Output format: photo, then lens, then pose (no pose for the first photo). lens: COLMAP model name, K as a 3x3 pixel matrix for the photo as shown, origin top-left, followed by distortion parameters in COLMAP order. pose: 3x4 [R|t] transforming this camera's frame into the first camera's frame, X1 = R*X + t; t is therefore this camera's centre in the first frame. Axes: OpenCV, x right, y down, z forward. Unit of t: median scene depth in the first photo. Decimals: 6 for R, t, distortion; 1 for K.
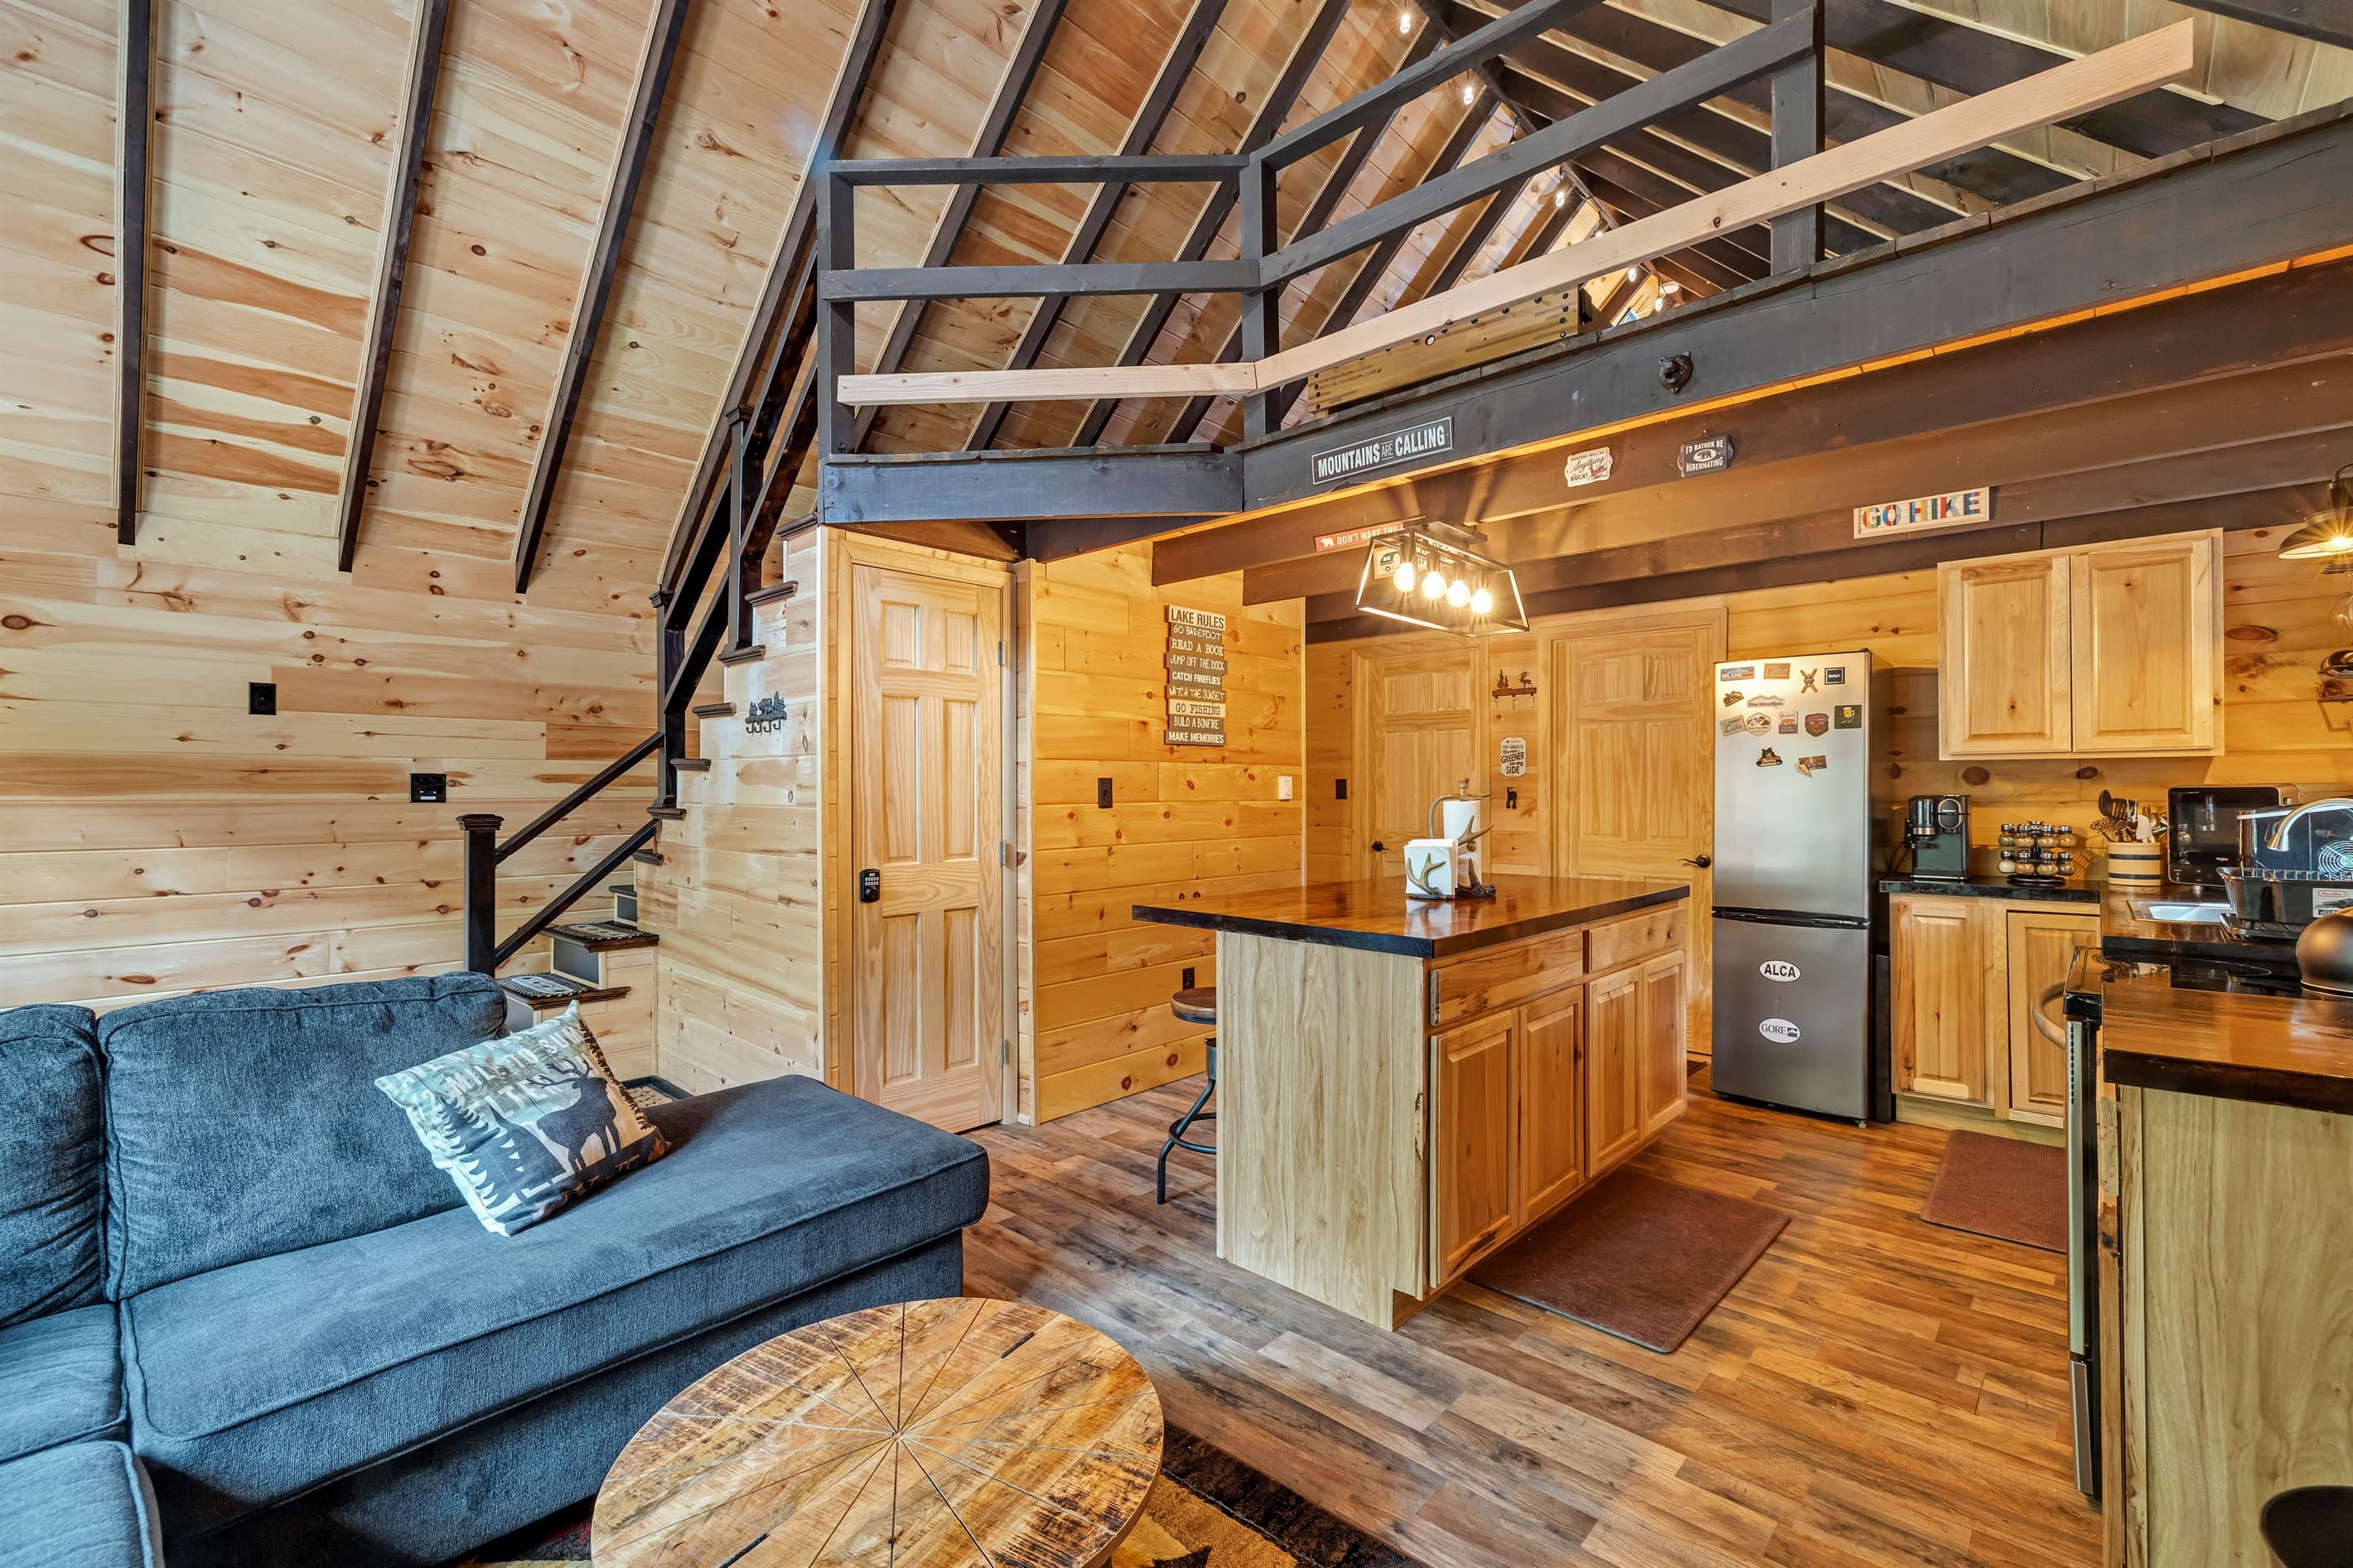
lens RADIAL K [[997.1, 0, 1185.5], [0, 997.1, 790.4], [0, 0, 1]] dist [-0.001033, -0.000557]
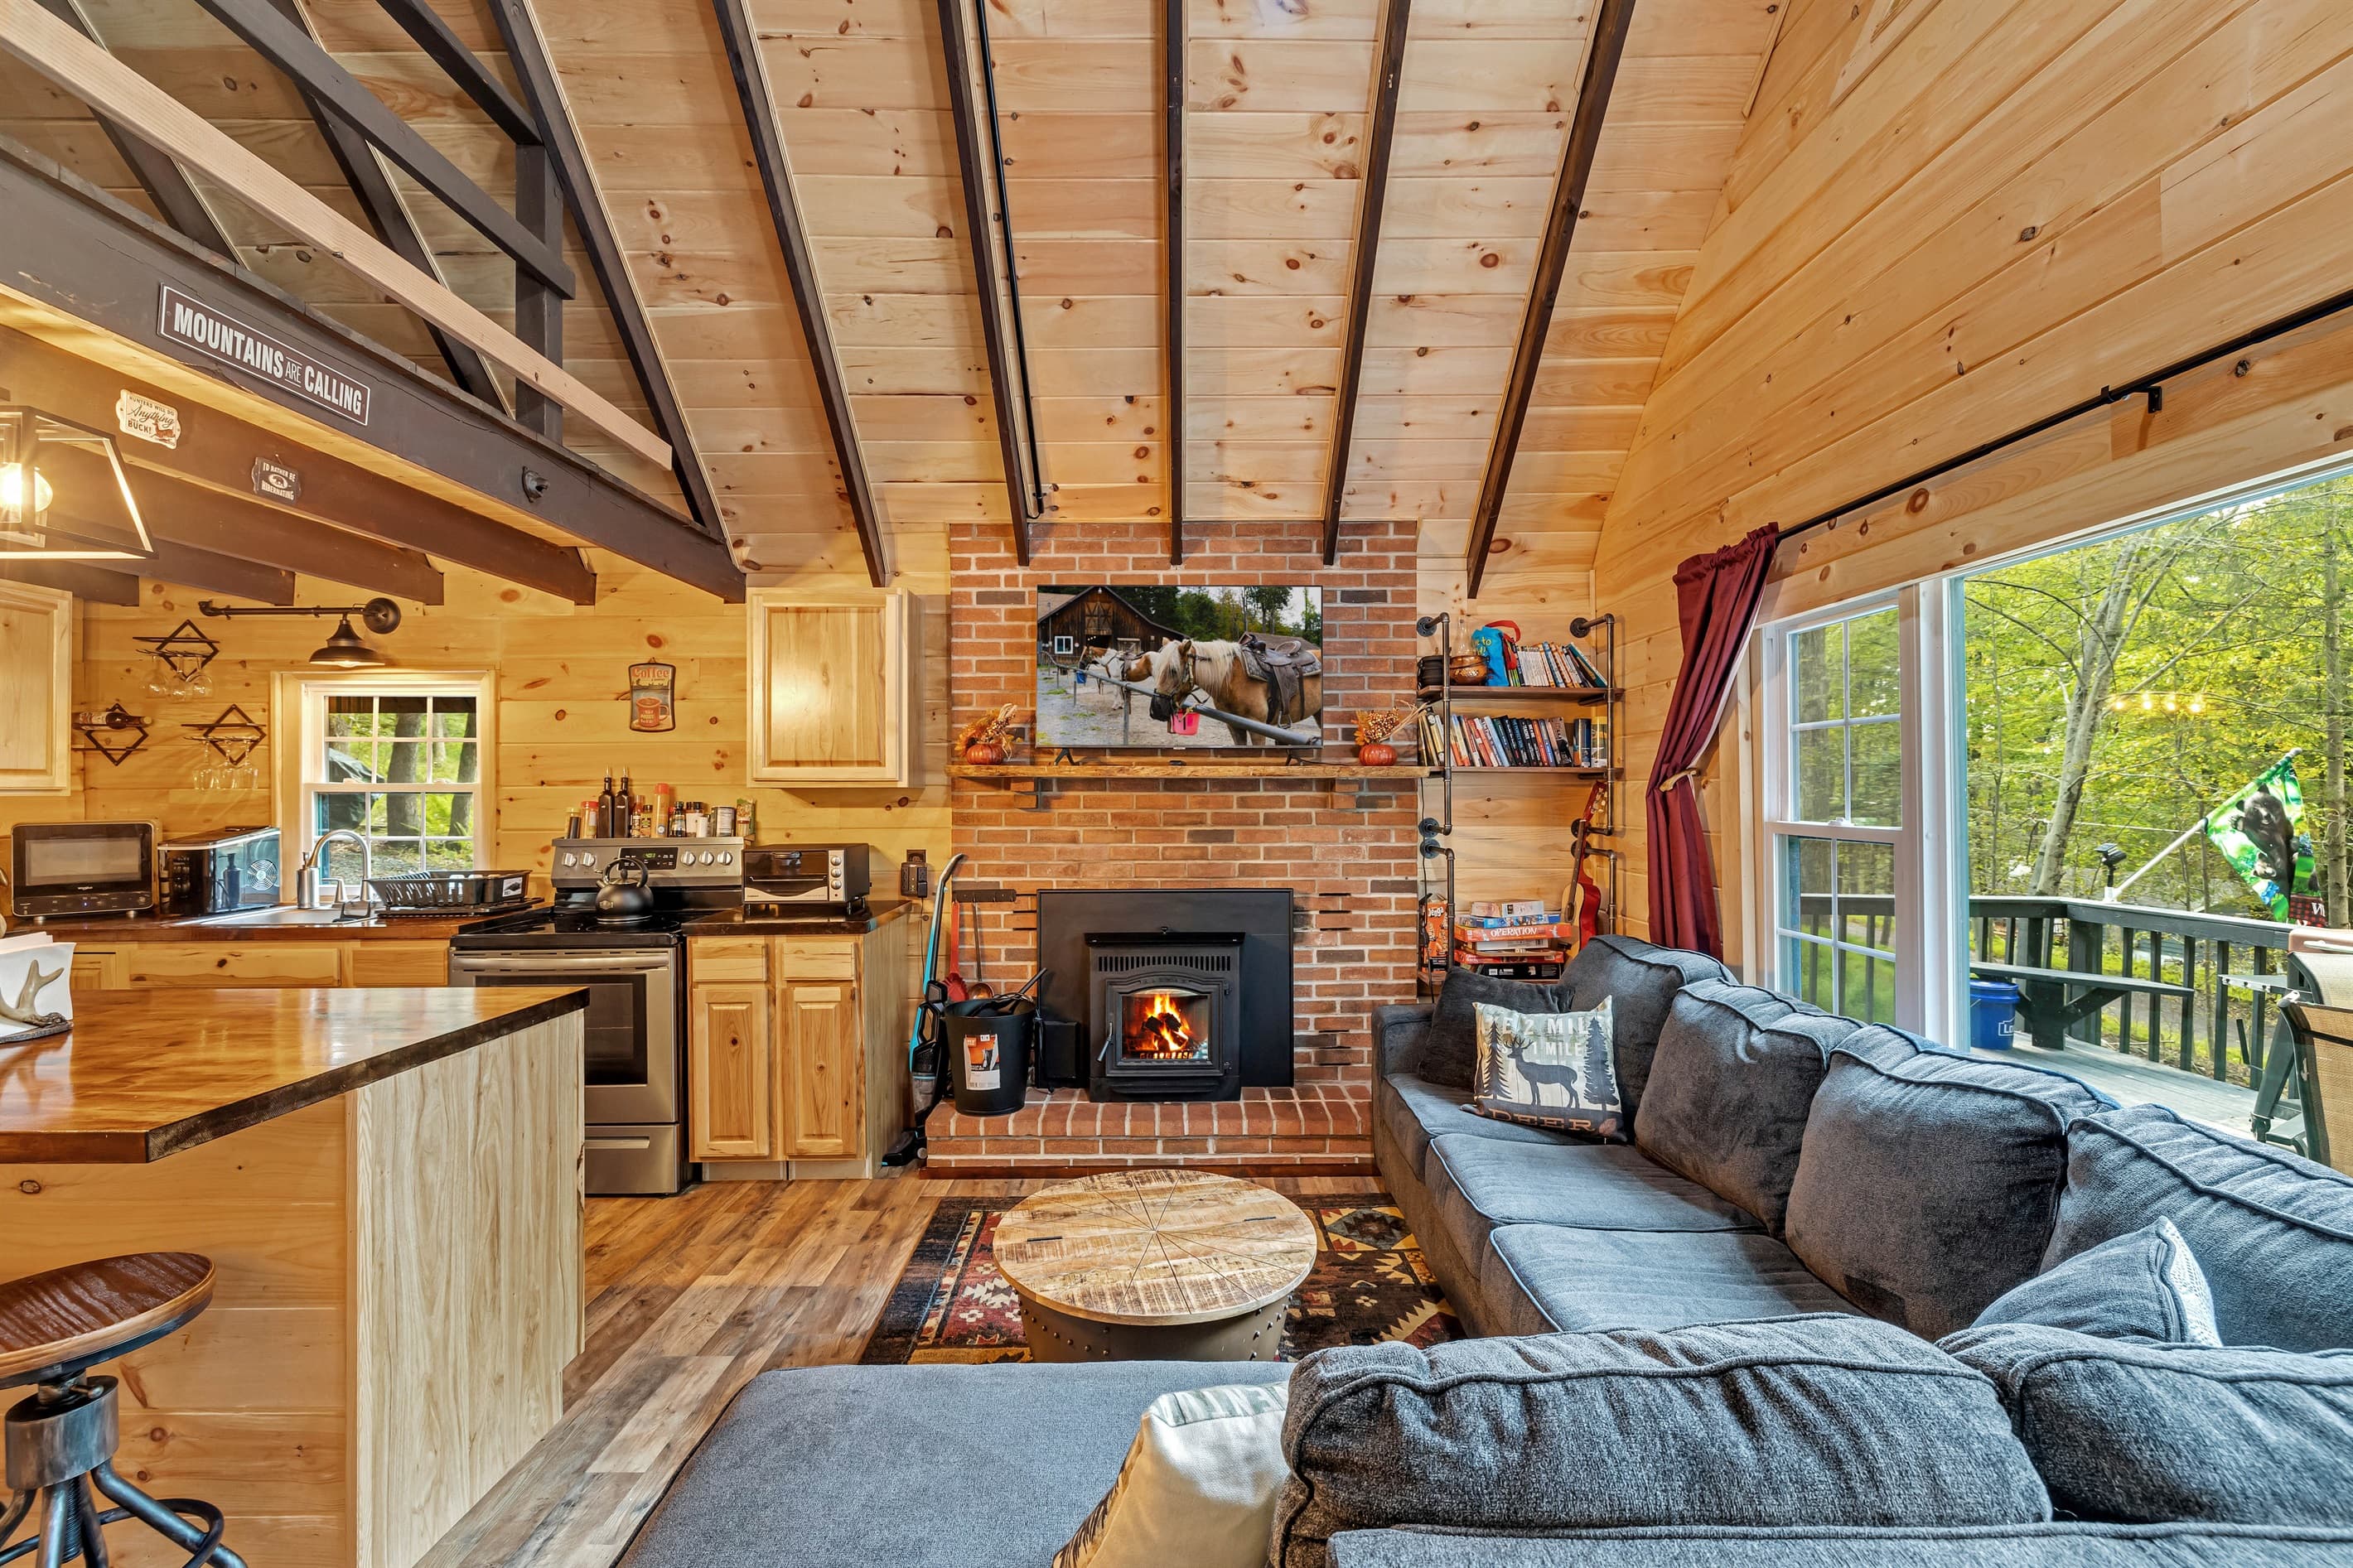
lens RADIAL K [[997.1, 0, 1177.0], [0, 997.1, 786.1], [0, 0, 1]] dist [-0.001033, -0.000557]
pose [[-0.682108, 0.008629, 0.731200, -0.790155], [0.006478, 0.999962, -0.005758, -0.039819], [-0.731223, 0.000809, -0.682138, 1.087505]]
